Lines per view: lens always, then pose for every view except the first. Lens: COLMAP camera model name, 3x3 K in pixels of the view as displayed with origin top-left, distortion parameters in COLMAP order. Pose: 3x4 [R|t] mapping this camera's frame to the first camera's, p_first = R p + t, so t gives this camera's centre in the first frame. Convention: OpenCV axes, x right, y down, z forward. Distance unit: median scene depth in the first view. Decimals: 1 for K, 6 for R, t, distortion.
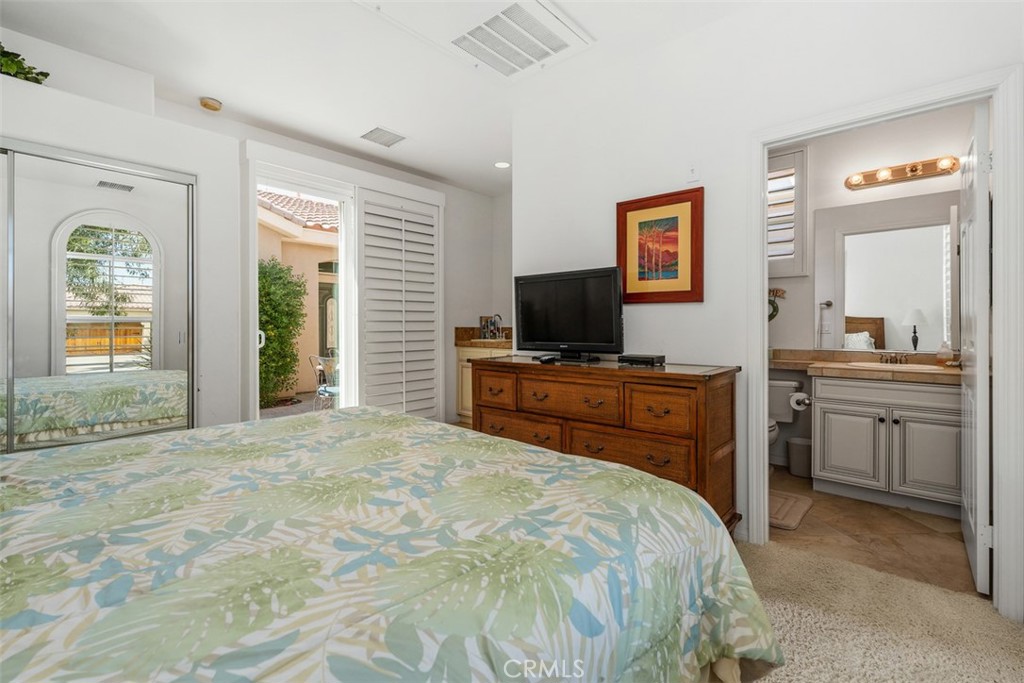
lens RADIAL K [[465.5, 0, 521.8], [0, 465.5, 328.0], [0, 0, 1]] dist [0.000916, -0.000257]
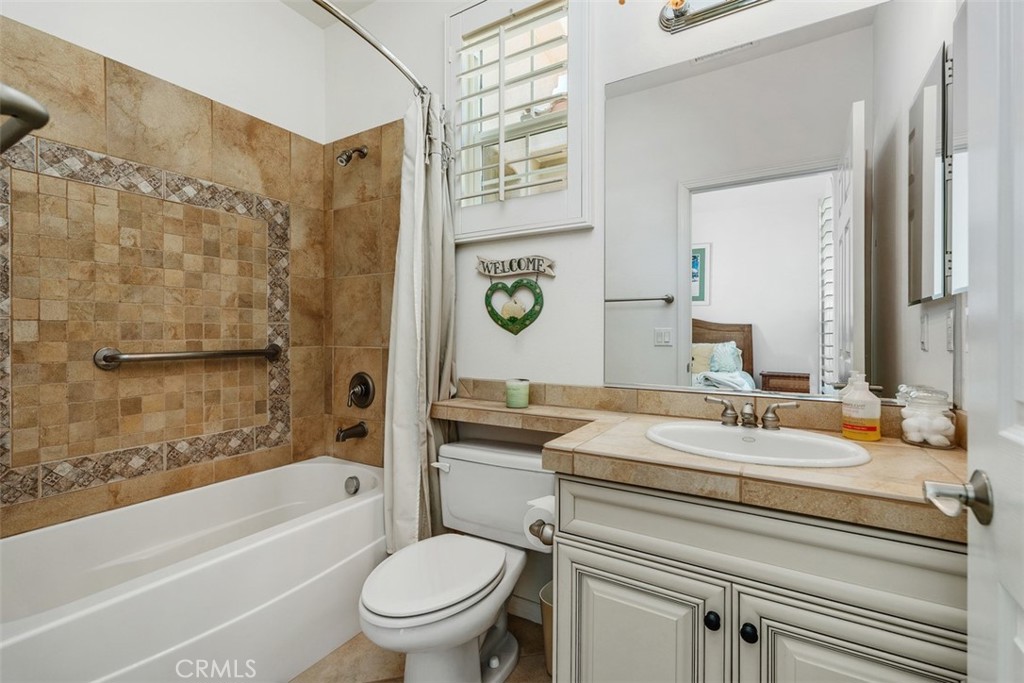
lens RADIAL K [[465.5, 0, 521.7], [0, 465.5, 333.1], [0, 0, 1]] dist [0.000916, -0.000257]
pose [[0.982145, 0.001360, 0.188123, 0.440925], [-0.000549, 0.999990, -0.004362, -0.004501], [-0.188127, 0.004181, 0.982136, 0.534111]]
